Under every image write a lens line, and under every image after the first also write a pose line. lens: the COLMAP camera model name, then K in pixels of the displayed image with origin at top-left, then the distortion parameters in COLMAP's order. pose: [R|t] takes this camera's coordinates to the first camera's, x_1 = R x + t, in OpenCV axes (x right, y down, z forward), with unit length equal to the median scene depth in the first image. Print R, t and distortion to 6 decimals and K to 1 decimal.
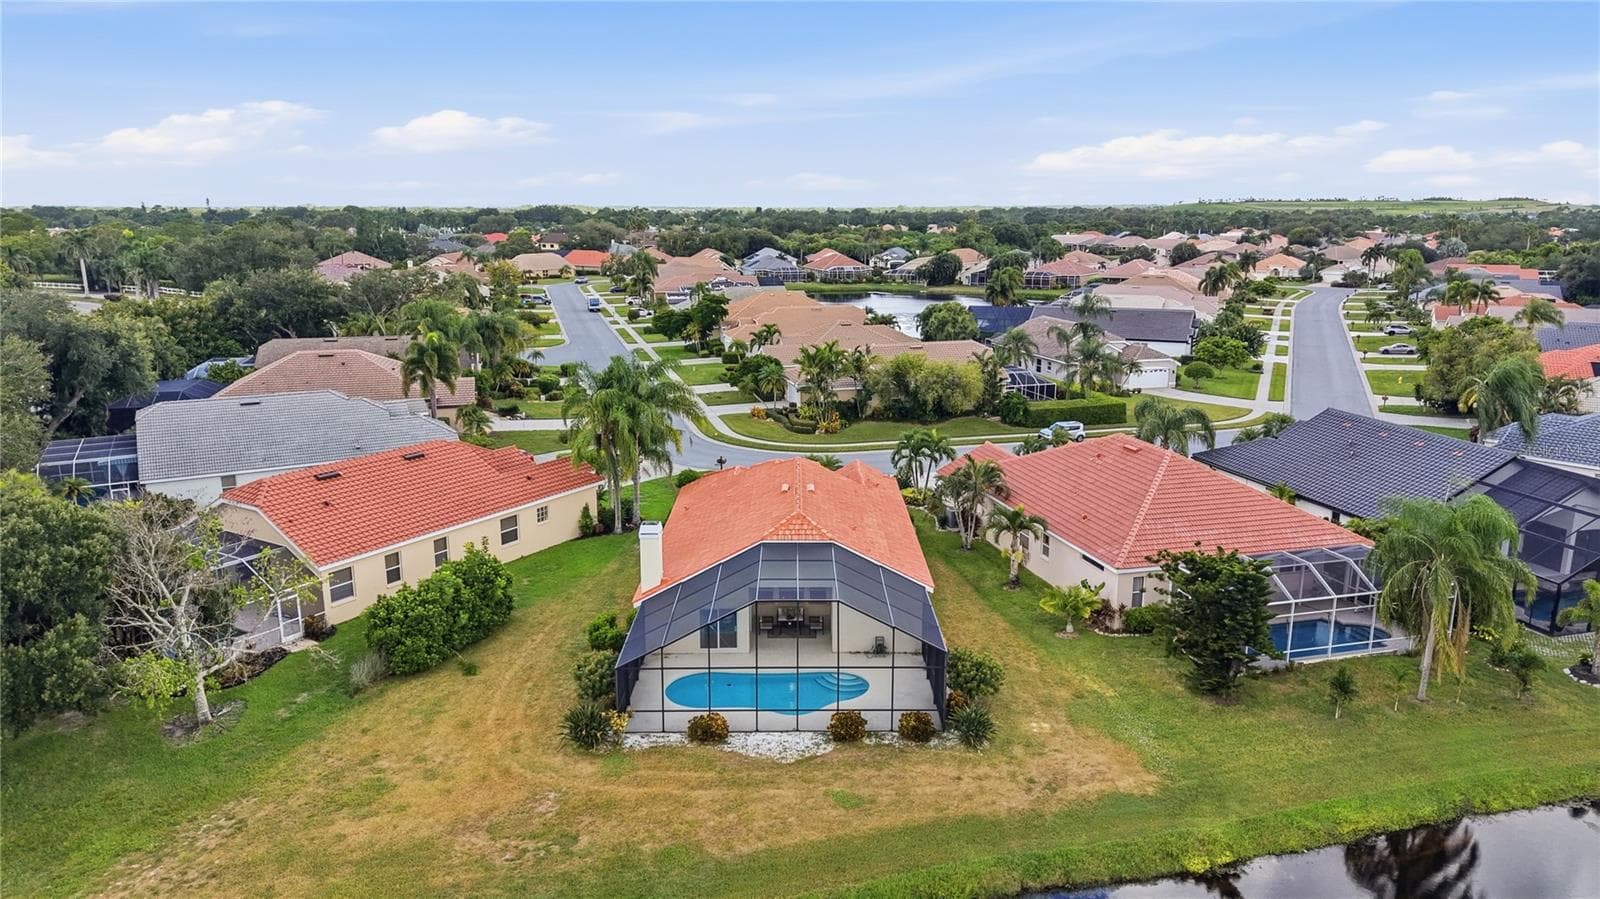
lens RADIAL K [[1076.0, 0, 798.8], [0, 1076.0, 456.2], [0, 0, 1]] dist [0.089056, -0.165881]
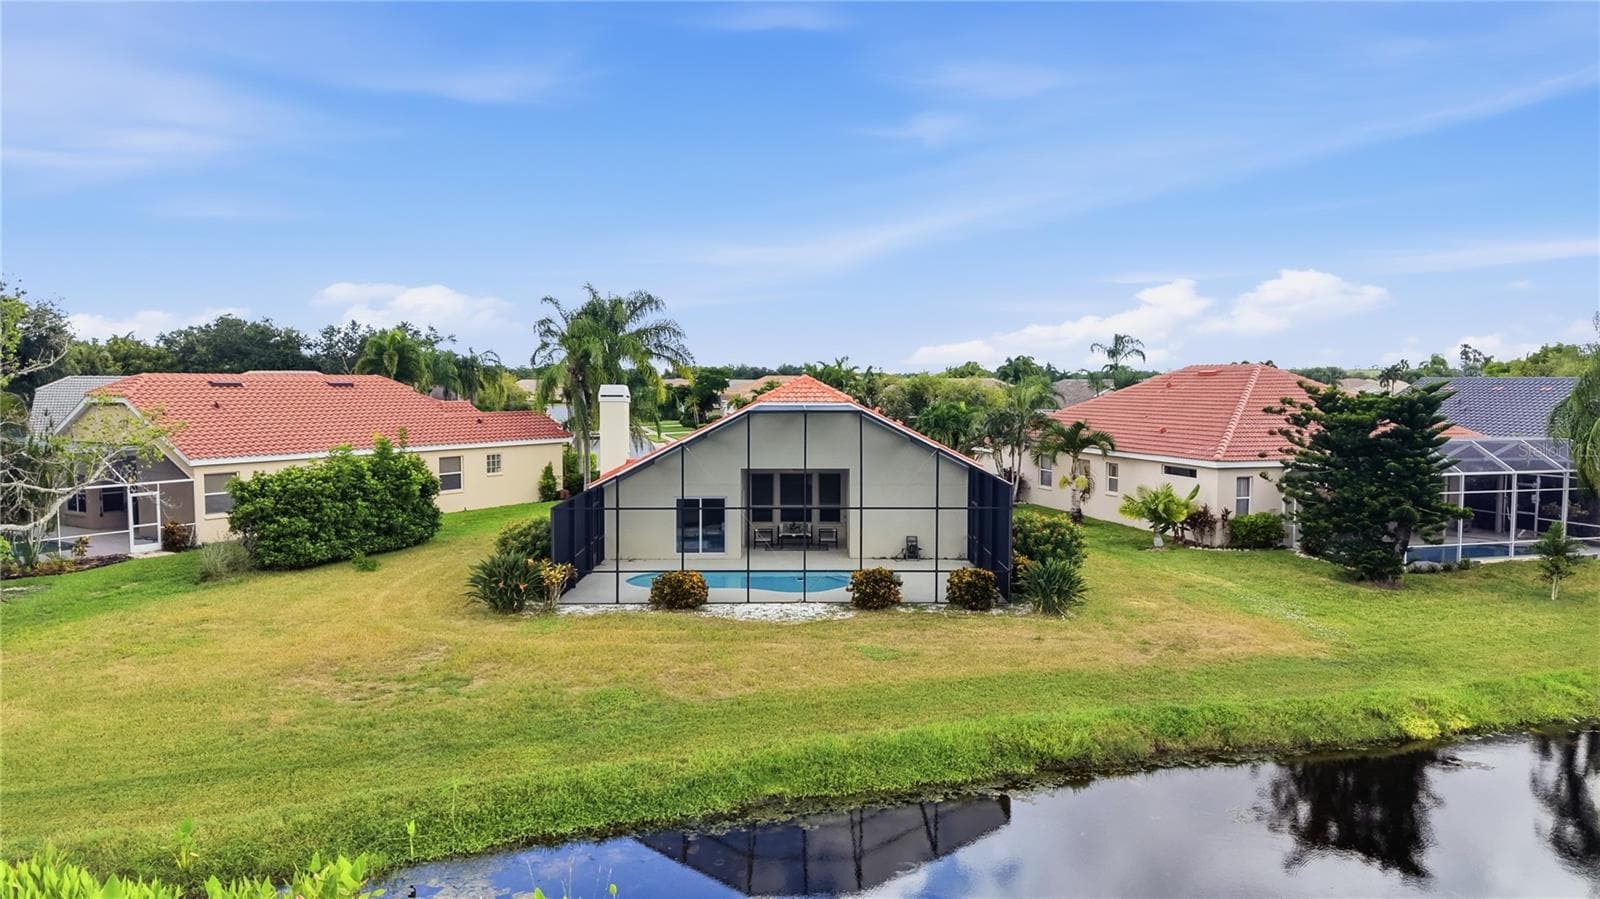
lens RADIAL K [[1071.7, 0, 800.0], [0, 1071.7, 449.5], [0, 0, 1]] dist [0.068907, -0.094707]
pose [[0.999995, 0.001850, -0.002602, -0.002448], [-0.002279, 0.984407, -0.175893, 0.259367], [0.002236, 0.175898, 0.984406, 0.264670]]
